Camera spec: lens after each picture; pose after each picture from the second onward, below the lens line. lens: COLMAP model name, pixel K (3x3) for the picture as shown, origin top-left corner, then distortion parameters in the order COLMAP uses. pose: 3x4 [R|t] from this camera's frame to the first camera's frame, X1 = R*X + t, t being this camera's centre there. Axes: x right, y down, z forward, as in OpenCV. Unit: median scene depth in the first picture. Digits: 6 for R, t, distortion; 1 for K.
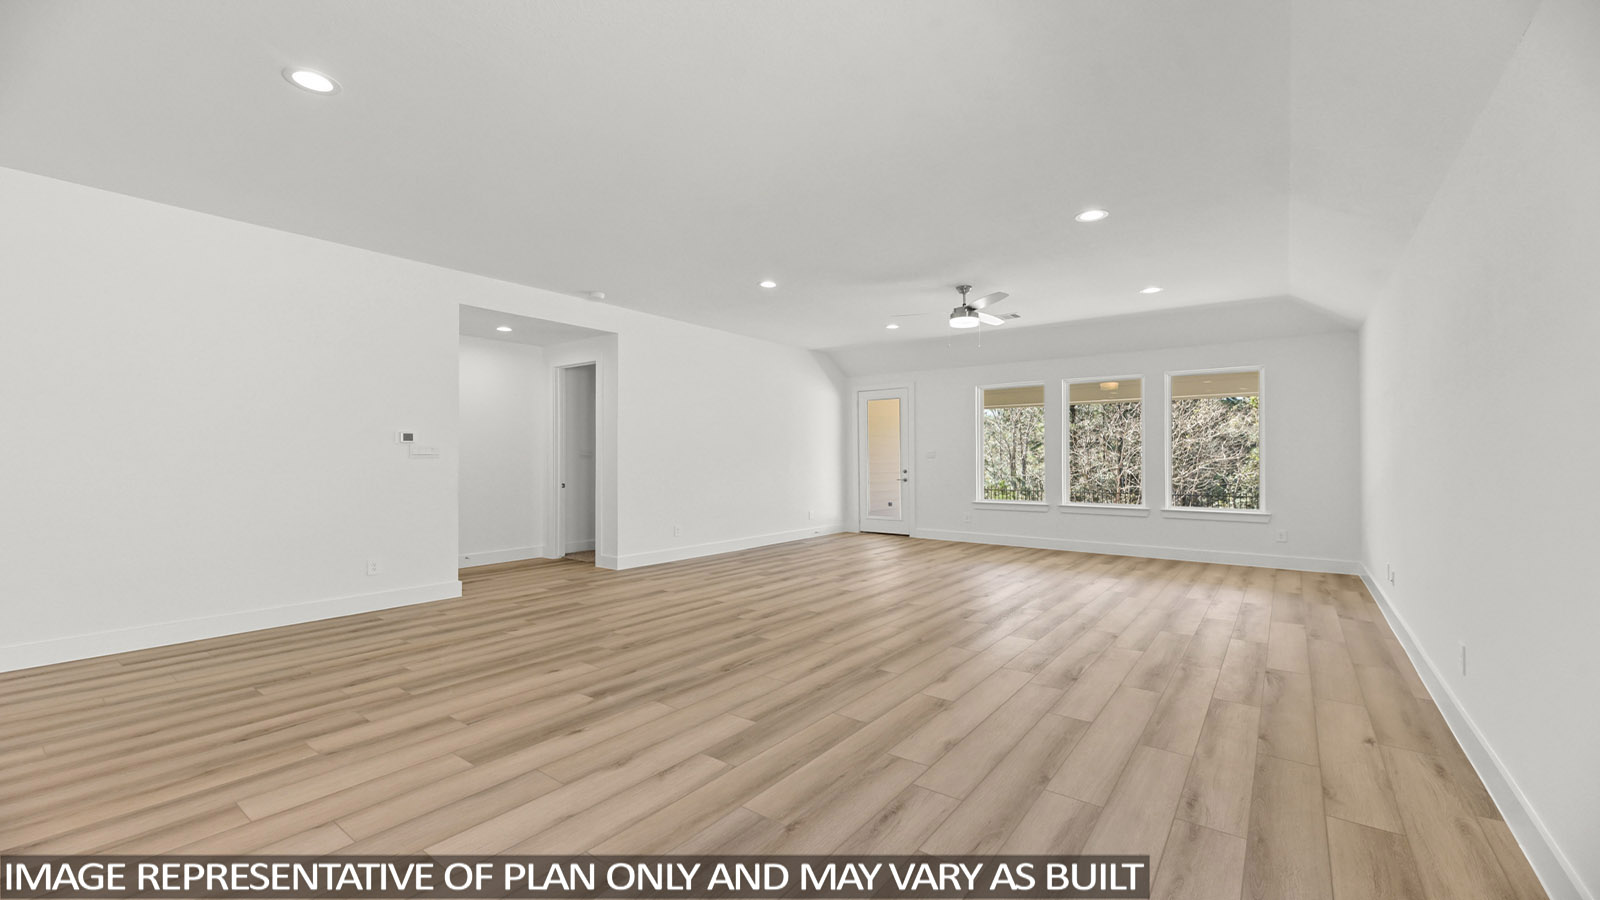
lens RADIAL K [[641.2, 0, 803.5], [0, 641.2, 454.0], [0, 0, 1]] dist [-0.001018, -0.002265]
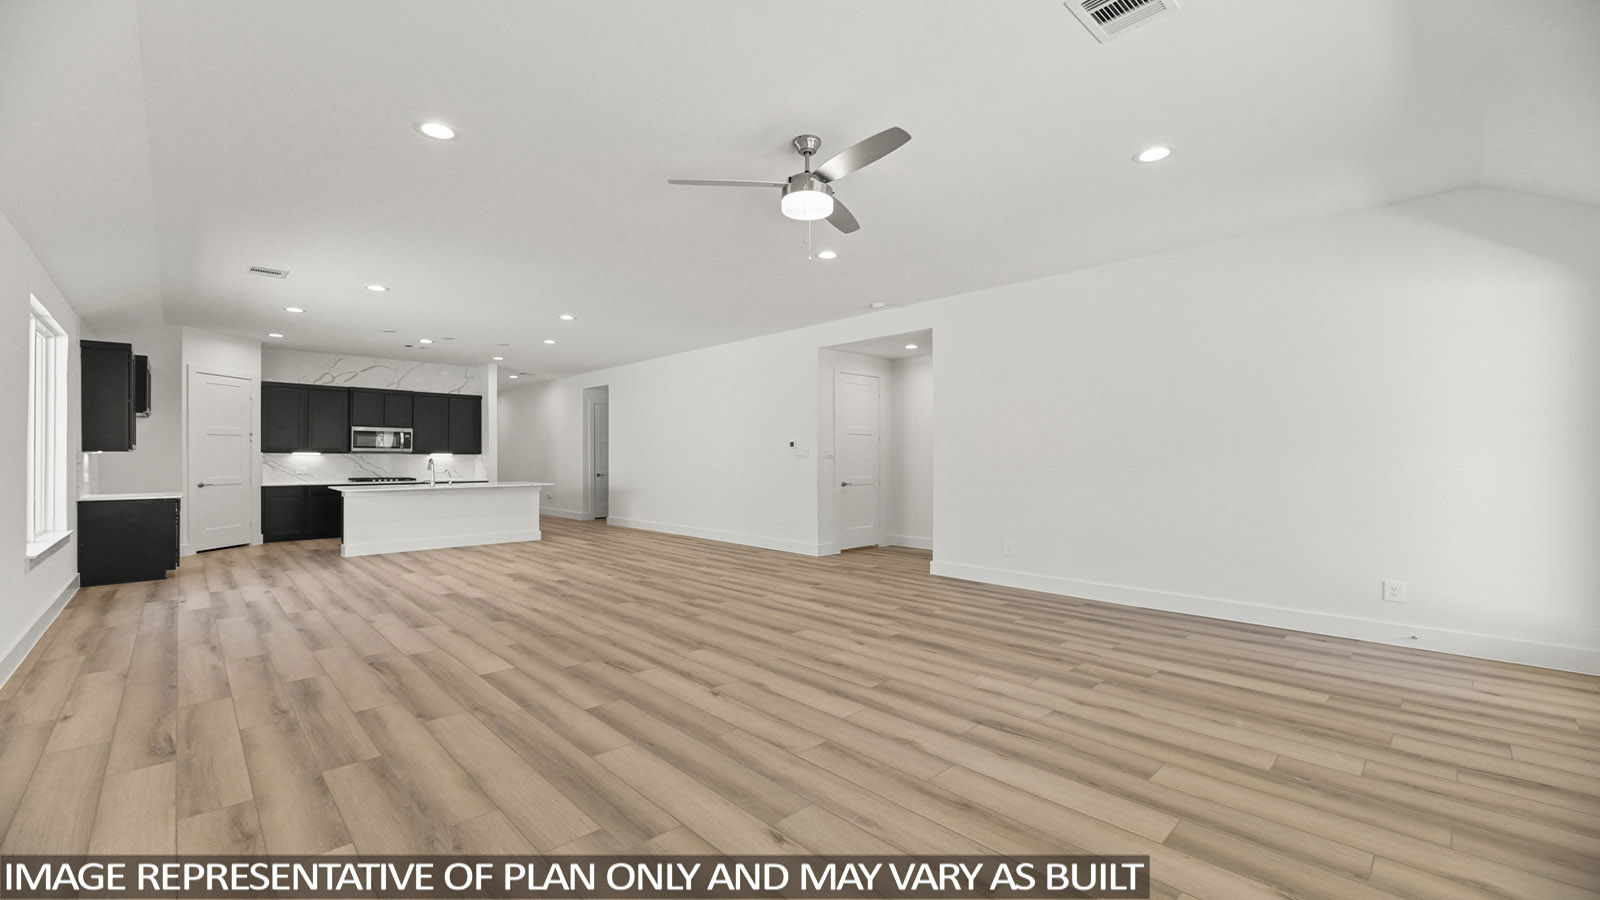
lens RADIAL K [[641.2, 0, 799.1], [0, 641.2, 462.4], [0, 0, 1]] dist [-0.001018, -0.002265]
pose [[-0.151364, 0.009766, -0.988430, 1.247966], [0.006179, 0.999941, 0.008934, 0.004452], [0.988459, -0.004755, -0.151416, 1.699751]]
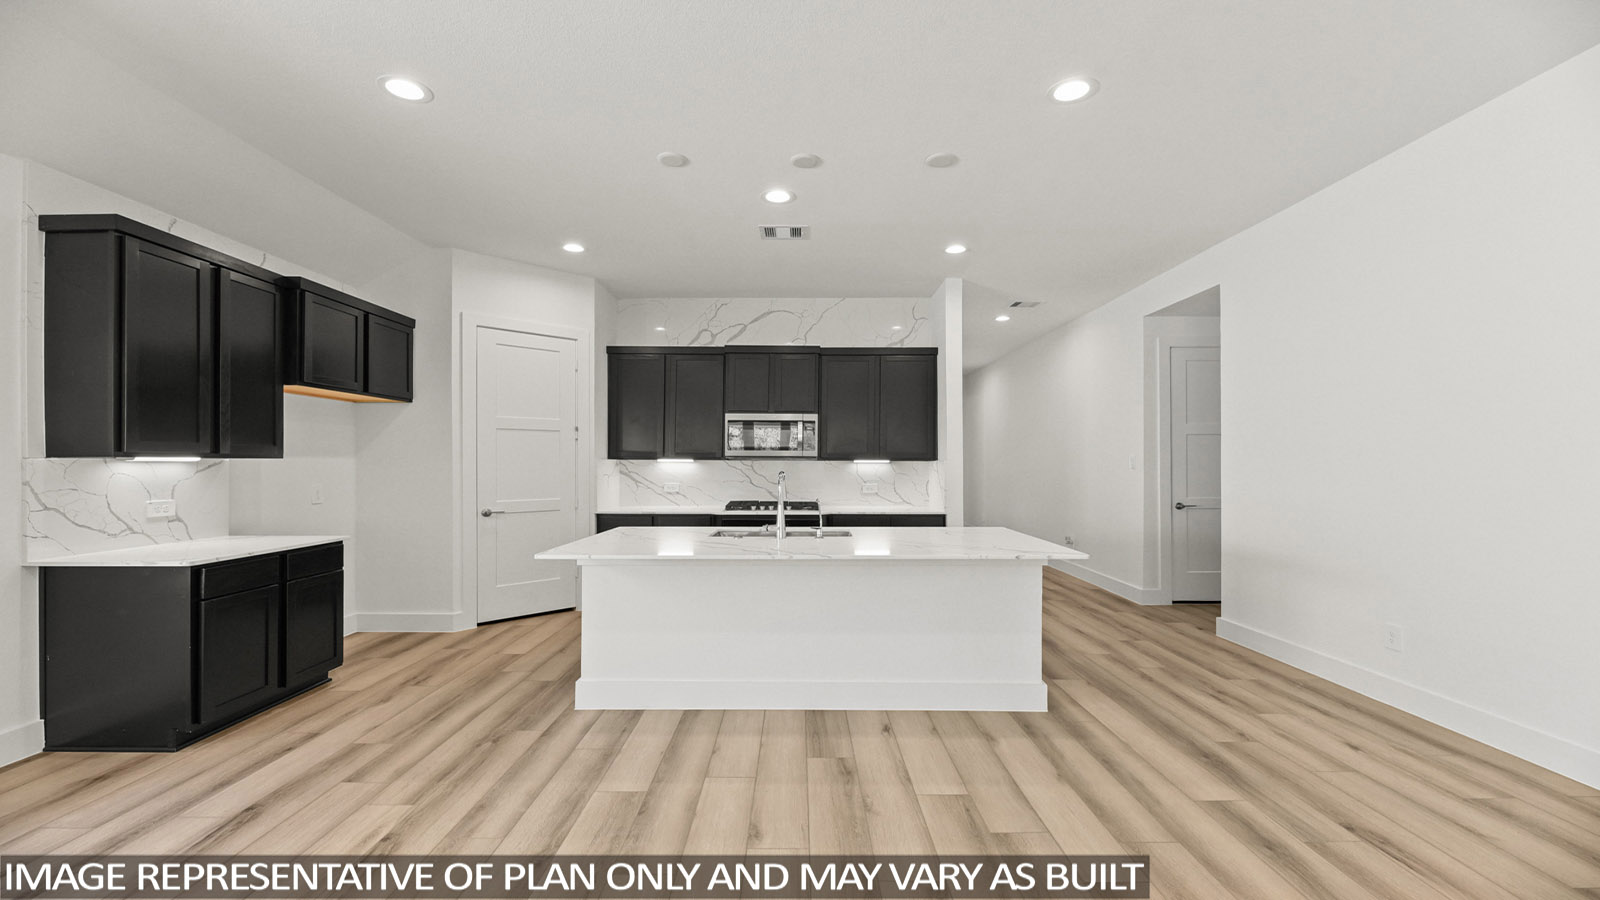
lens RADIAL K [[641.2, 0, 796.7], [0, 641.2, 461.4], [0, 0, 1]] dist [-0.001018, -0.002265]
pose [[-0.797111, -0.001077, -0.603832, -0.260430], [0.003598, 0.999972, -0.006534, -0.005853], [0.603822, -0.007381, -0.797085, 0.821554]]
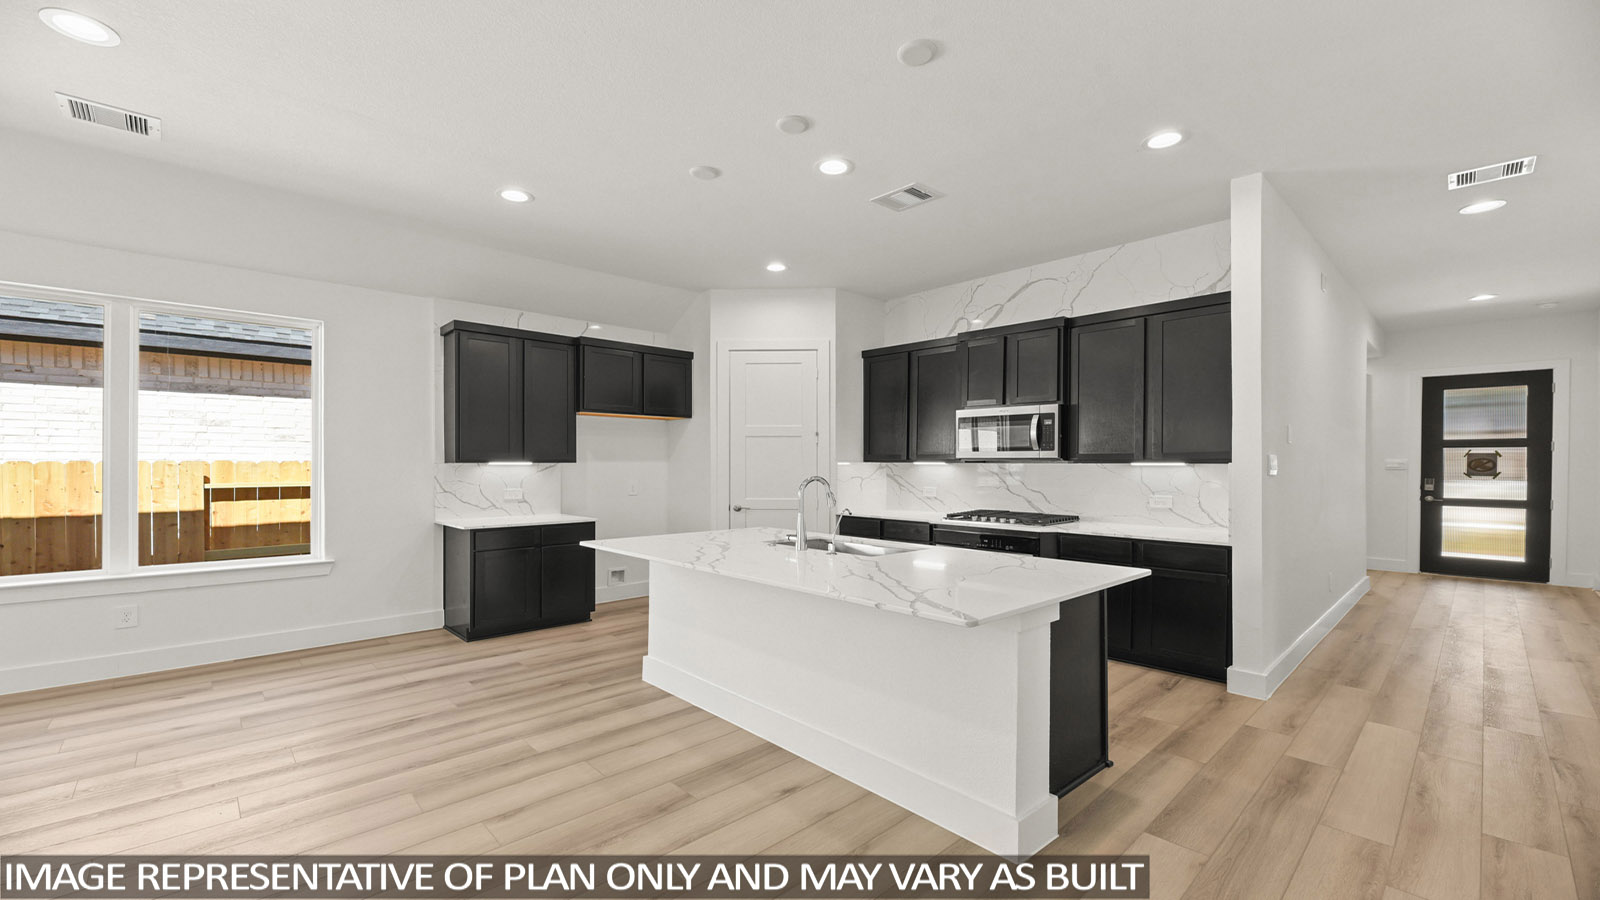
lens RADIAL K [[641.2, 0, 803.4], [0, 641.2, 466.9], [0, 0, 1]] dist [-0.001018, -0.002265]
pose [[-0.986636, -0.000725, 0.162938, -0.933456], [-0.001364, 0.999992, -0.003811, -0.005375], [-0.162934, -0.003982, -0.986629, 0.891690]]
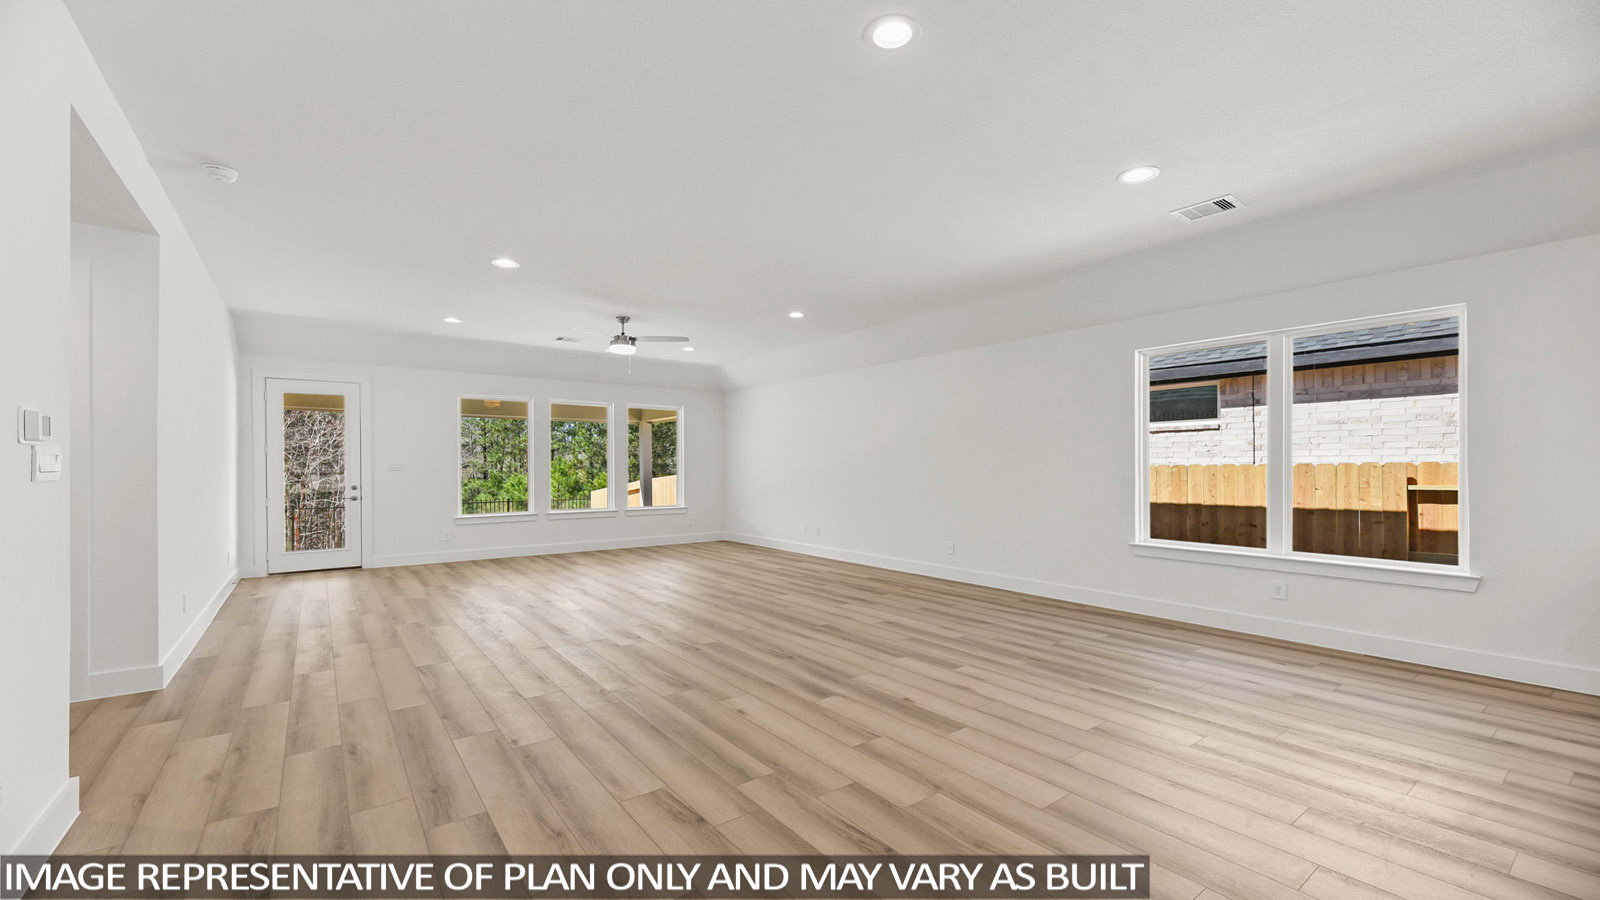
lens RADIAL K [[641.2, 0, 794.6], [0, 641.2, 465.8], [0, 0, 1]] dist [-0.001018, -0.002265]
pose [[0.277361, 0.002697, 0.960762, -1.160357], [-0.005659, 0.999983, -0.001173, -0.005765], [-0.960749, -0.005111, 0.277372, 0.637097]]
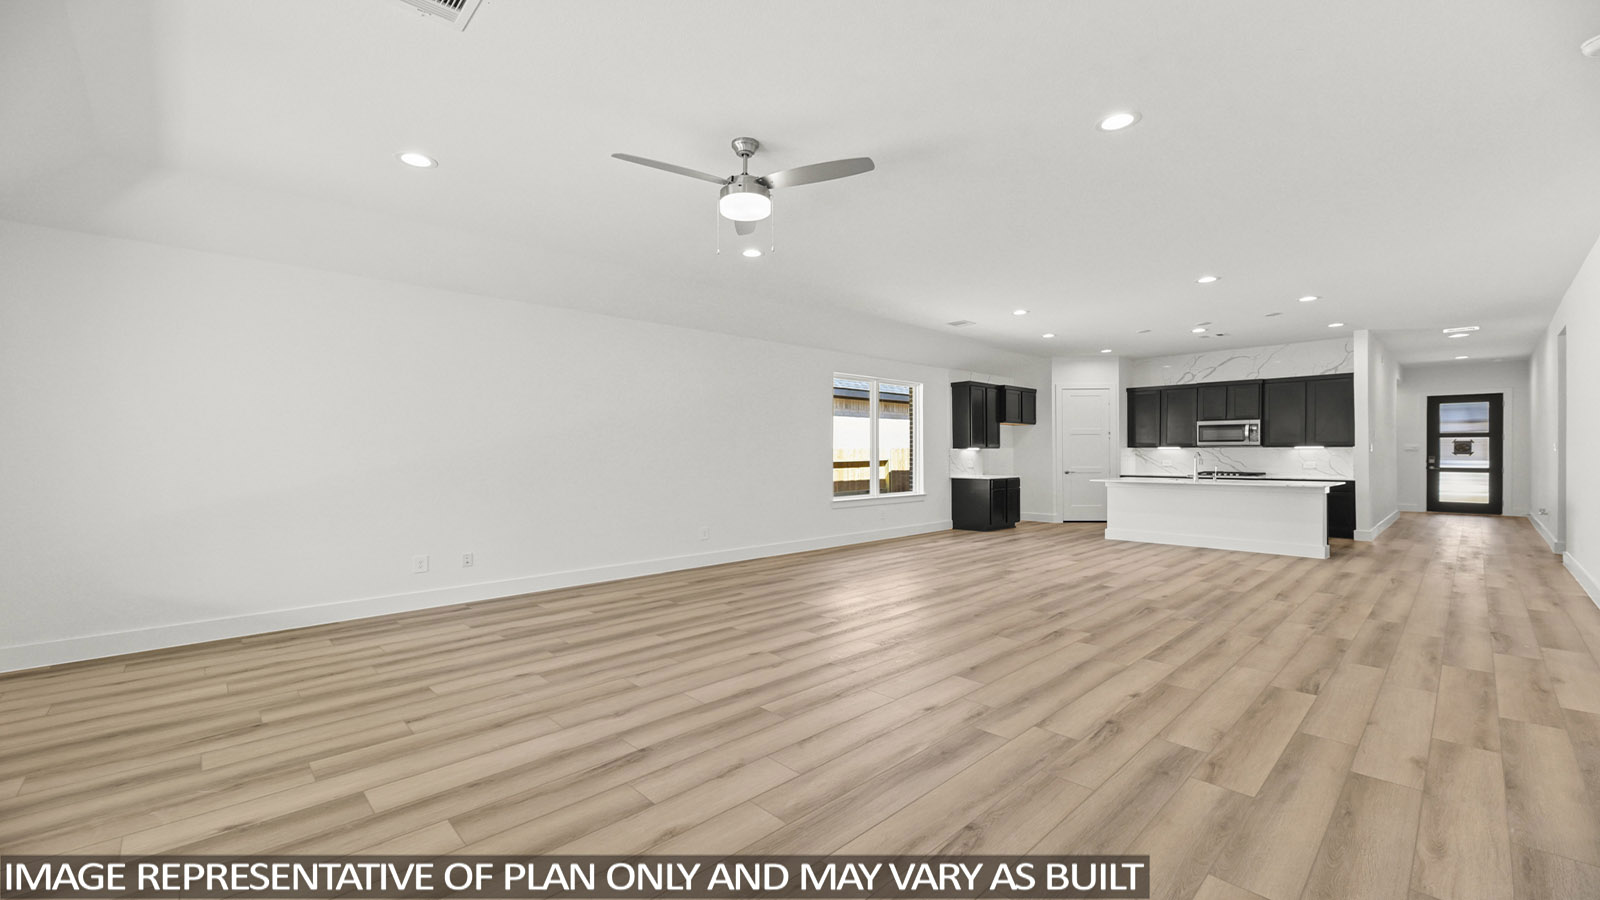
lens RADIAL K [[641.2, 0, 788.9], [0, 641.2, 451.7], [0, 0, 1]] dist [-0.001018, -0.002265]
pose [[-0.985754, 0.005620, 0.168100, 0.194876], [0.004095, 0.999947, -0.009416, 0.015888], [-0.168144, -0.008593, -0.985725, 2.436151]]
